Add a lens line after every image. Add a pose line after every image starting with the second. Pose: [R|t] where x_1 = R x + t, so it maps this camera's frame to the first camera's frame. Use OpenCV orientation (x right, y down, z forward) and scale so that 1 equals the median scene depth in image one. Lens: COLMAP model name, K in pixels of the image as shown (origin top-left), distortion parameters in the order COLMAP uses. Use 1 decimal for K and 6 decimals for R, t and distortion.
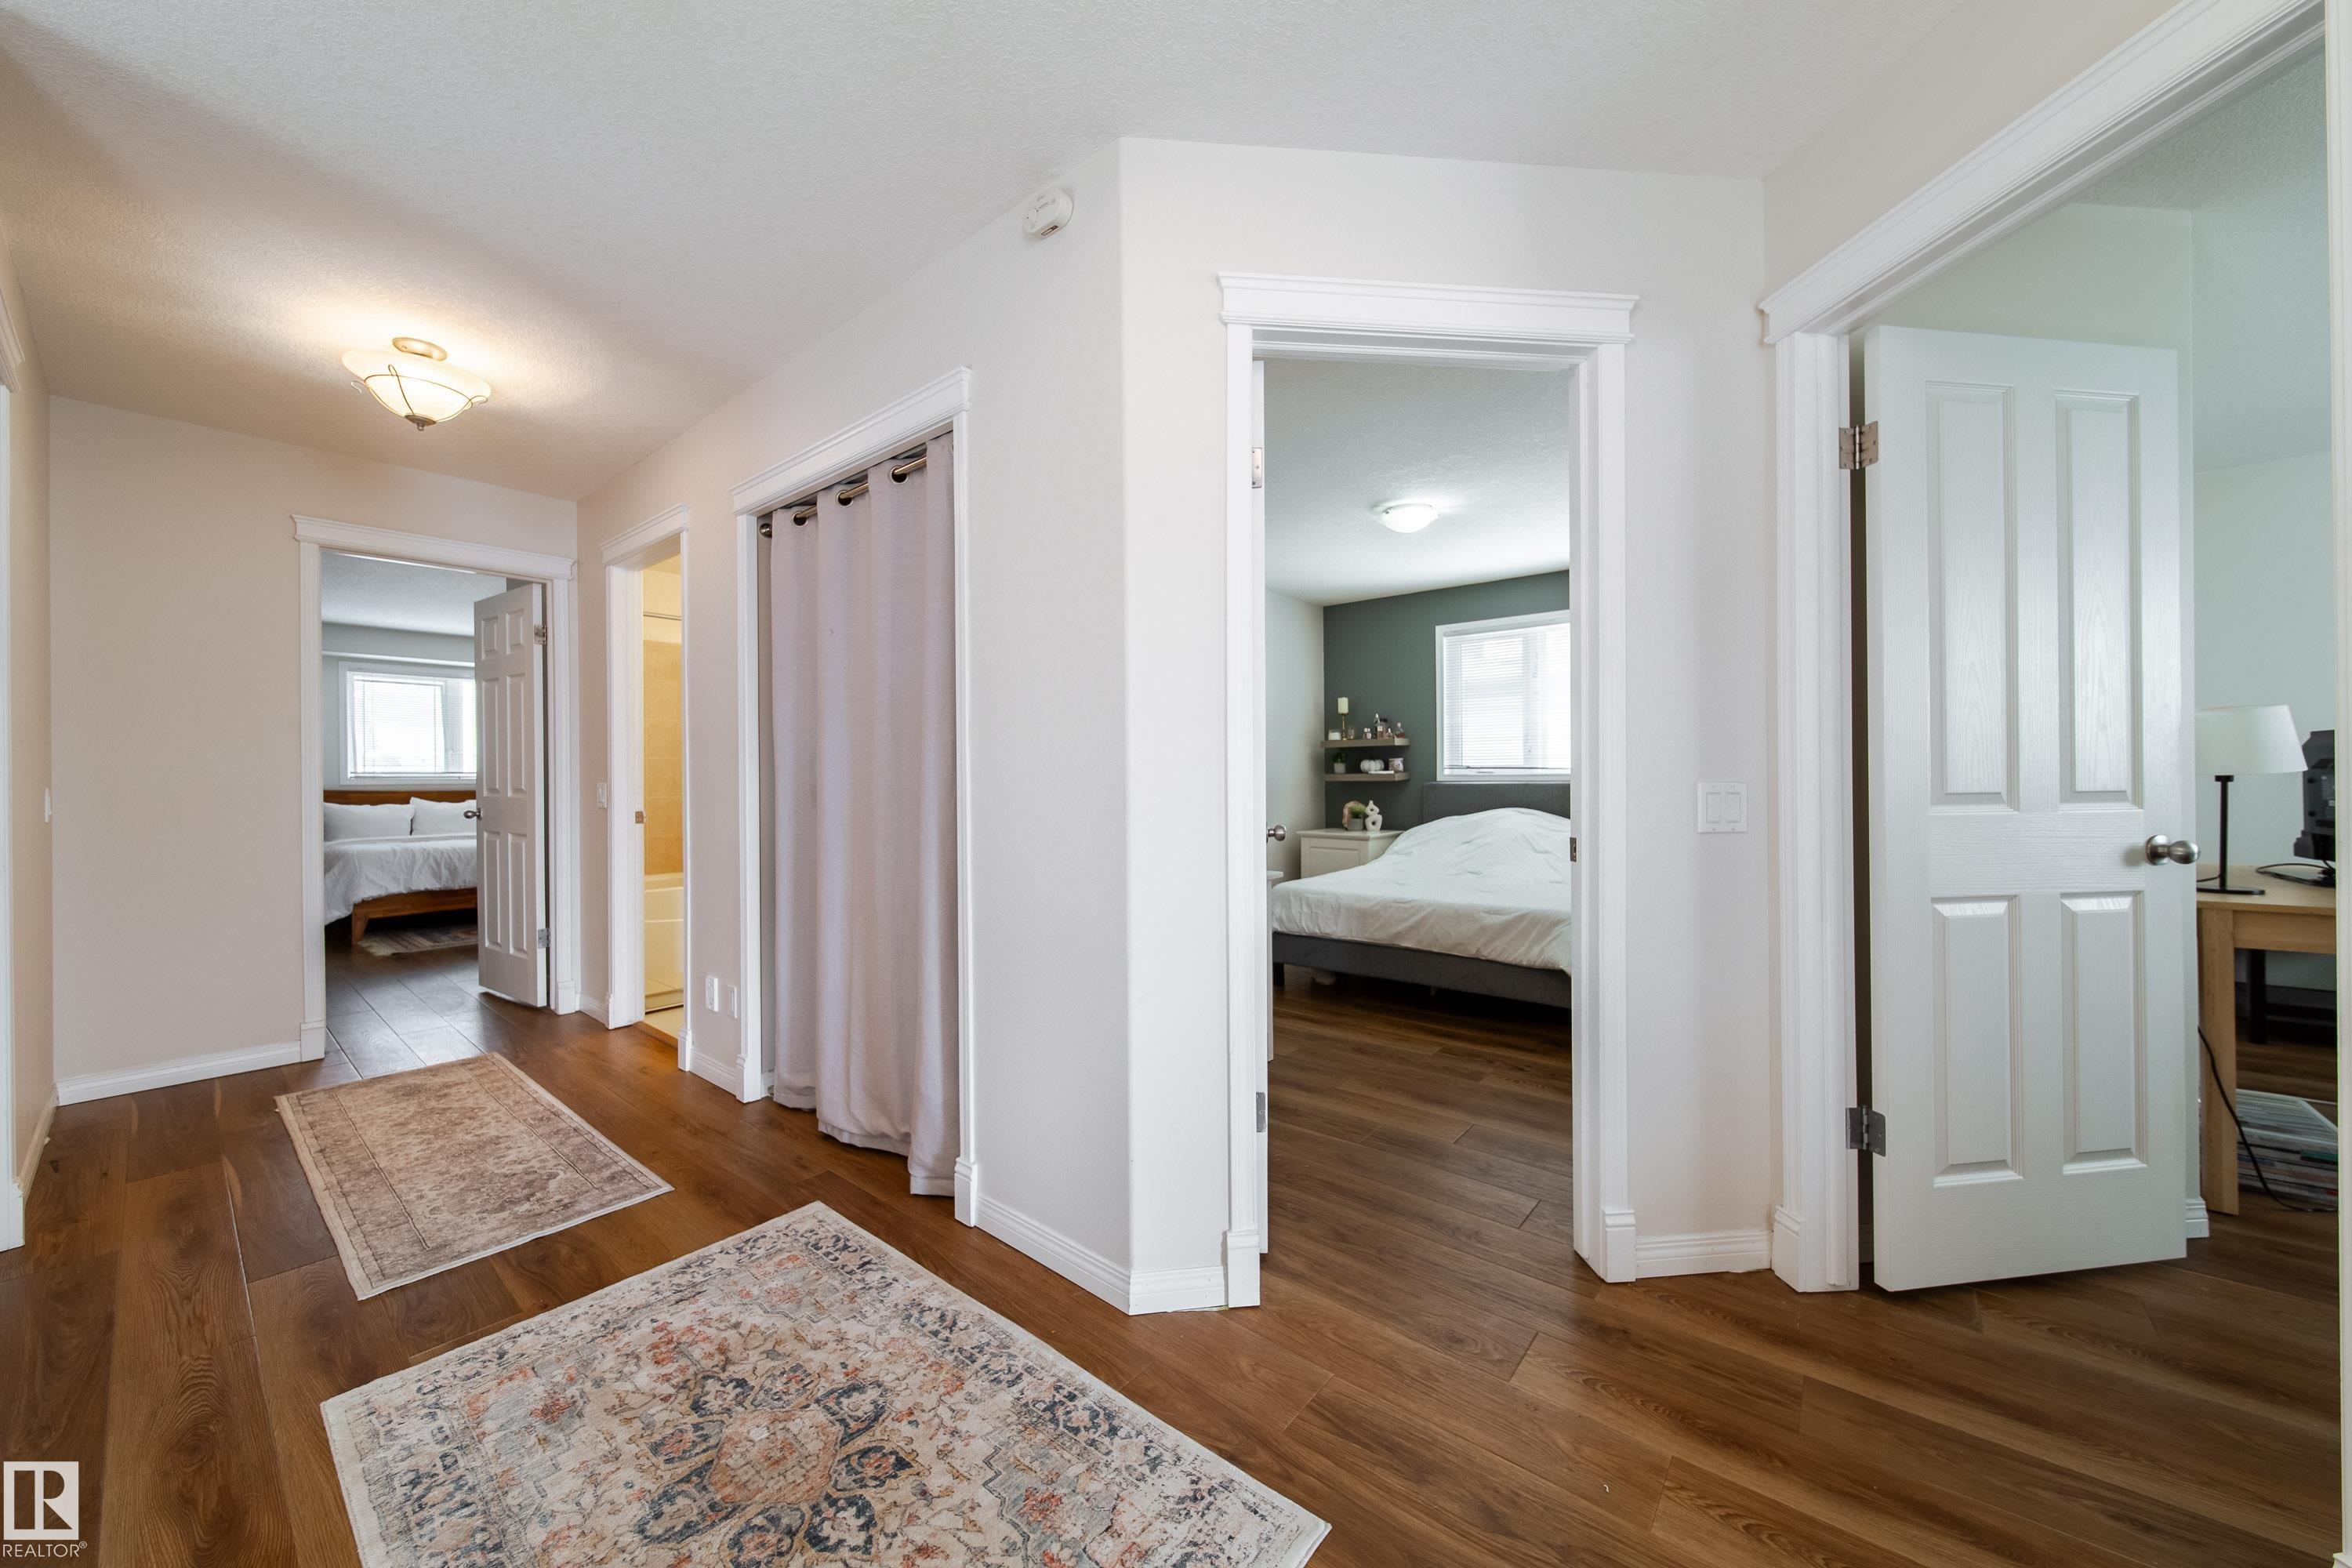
lens RADIAL K [[841.2, 0, 1180.2], [0, 841.2, 772.6], [0, 0, 1]] dist [0.000155, -0.000400]
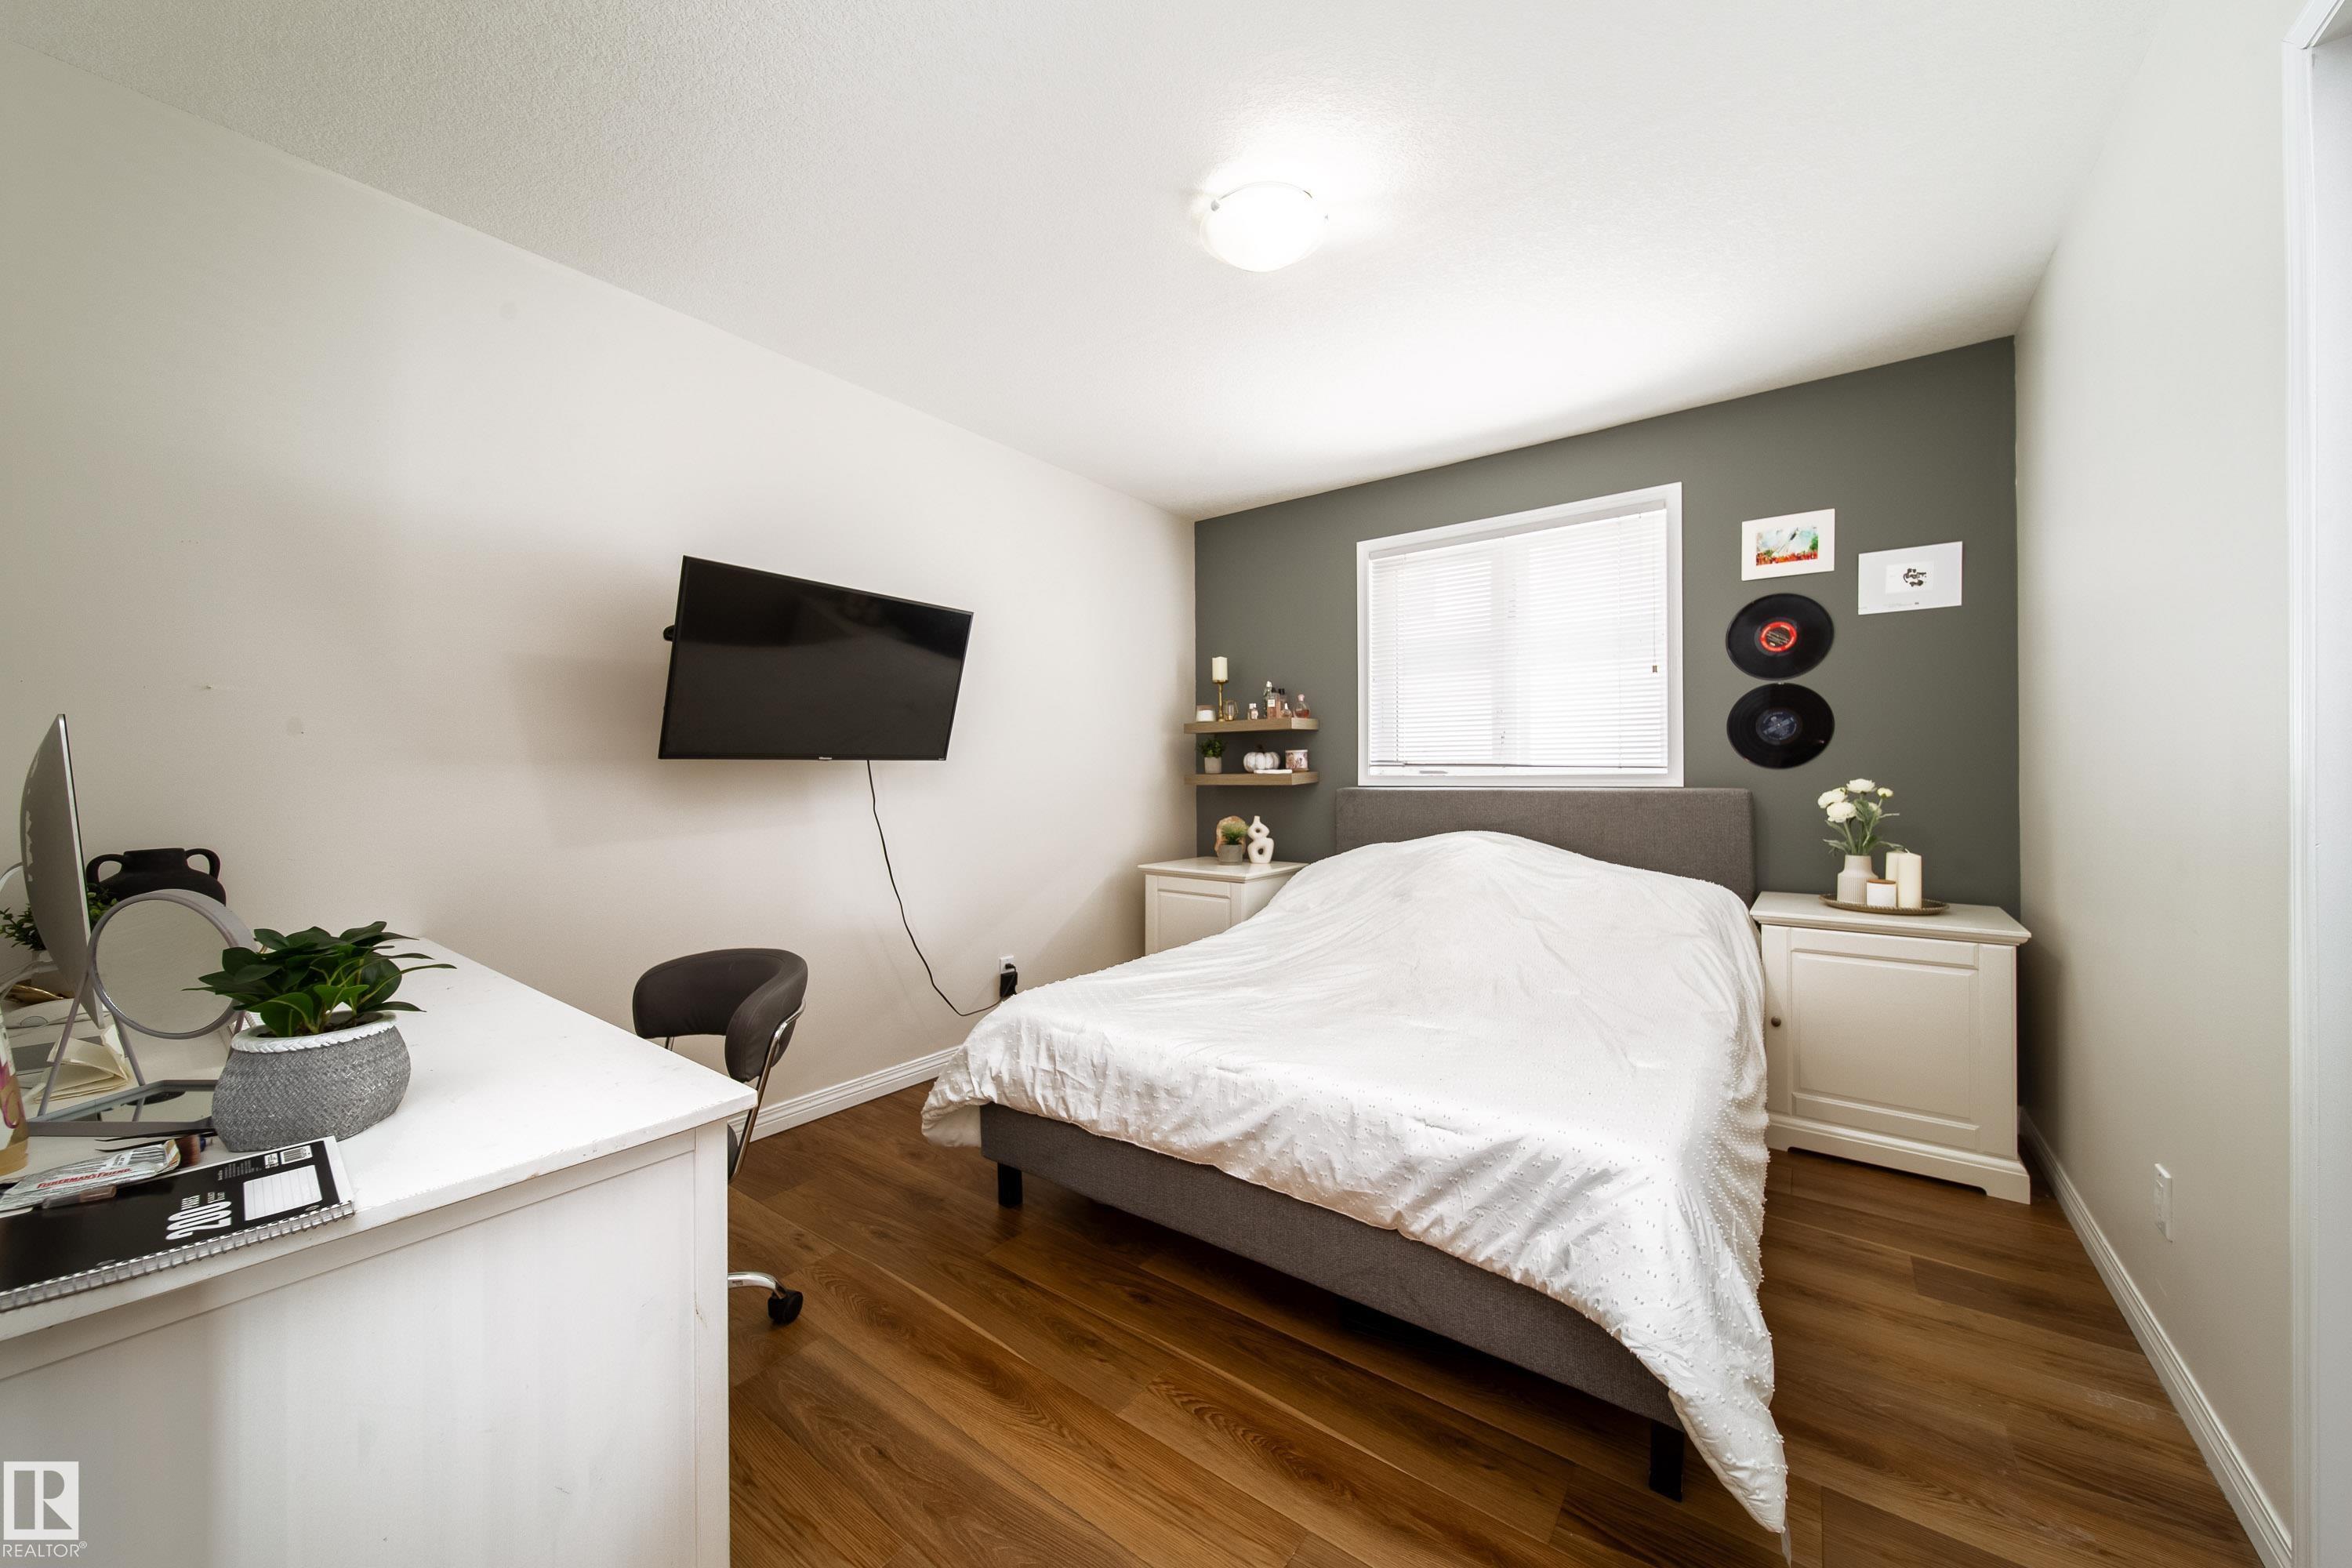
lens RADIAL K [[841.2, 0, 1190.5], [0, 841.2, 770.5], [0, 0, 1]] dist [0.000155, -0.000400]
pose [[0.998380, 0.004872, 0.056681, 0.140792], [-0.004634, 0.999980, -0.004335, 0.001806], [-0.056701, 0.004065, 0.998383, 0.367792]]
